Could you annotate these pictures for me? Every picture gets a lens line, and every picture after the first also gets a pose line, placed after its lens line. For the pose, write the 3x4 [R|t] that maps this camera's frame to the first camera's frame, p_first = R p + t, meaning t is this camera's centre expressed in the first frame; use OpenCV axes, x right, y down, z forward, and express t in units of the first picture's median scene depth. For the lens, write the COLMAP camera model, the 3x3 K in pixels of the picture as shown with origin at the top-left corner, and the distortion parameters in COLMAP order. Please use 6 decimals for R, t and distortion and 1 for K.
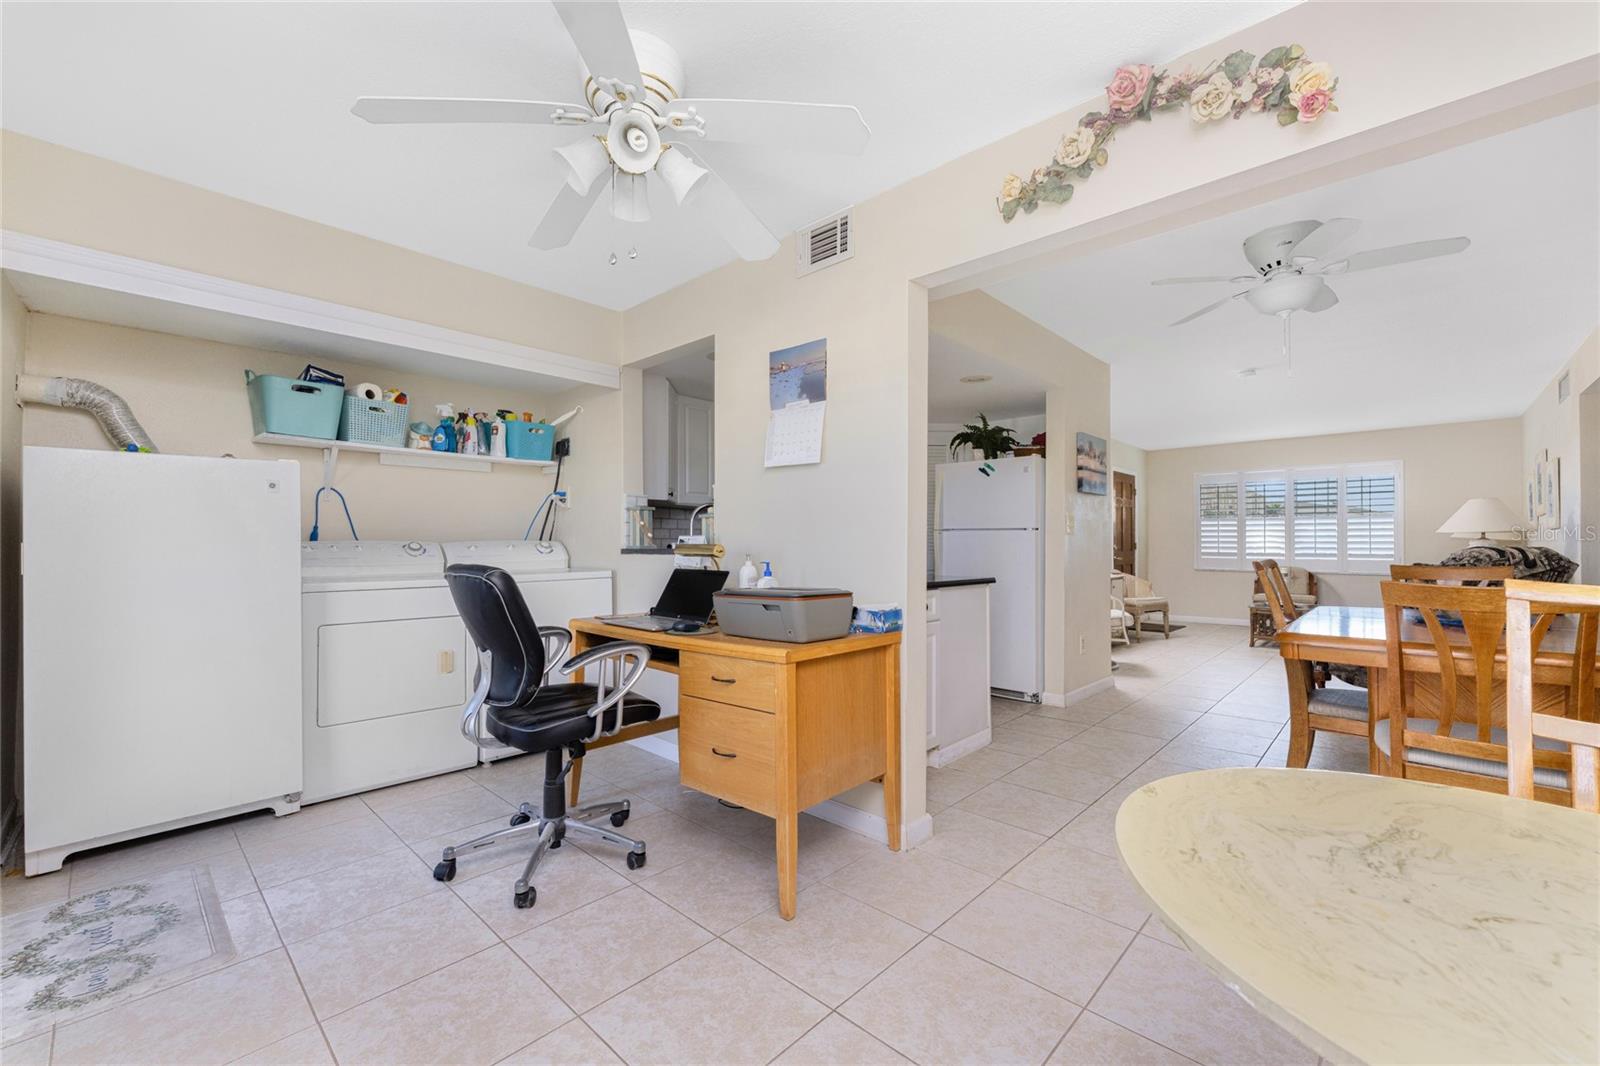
lens RADIAL K [[649.6, 0, 805.0], [0, 649.6, 538.2], [0, 0, 1]] dist [-0.014032, 0.000043]
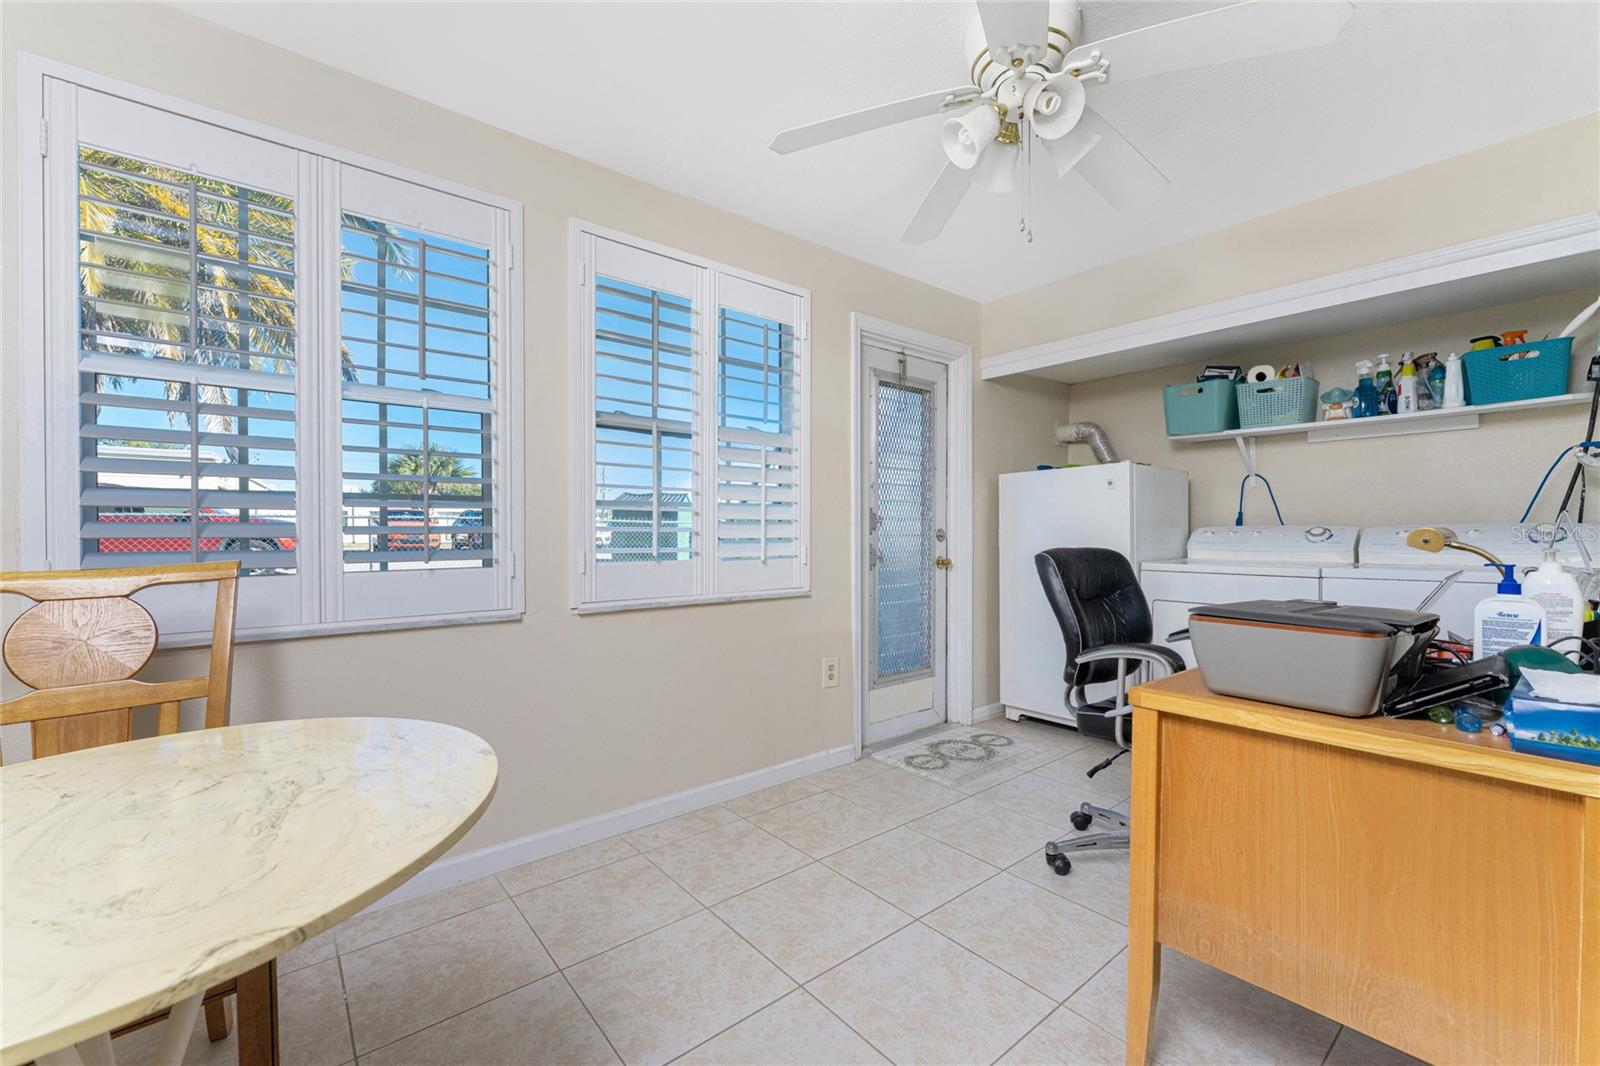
lens RADIAL K [[649.6, 0, 801.2], [0, 649.6, 527.5], [0, 0, 1]] dist [-0.014032, 0.000043]
pose [[-0.131915, -0.001327, -0.991260, 0.699872], [0.010758, 0.999938, -0.002770, 0.005578], [0.991203, -0.011029, -0.131892, 0.755729]]
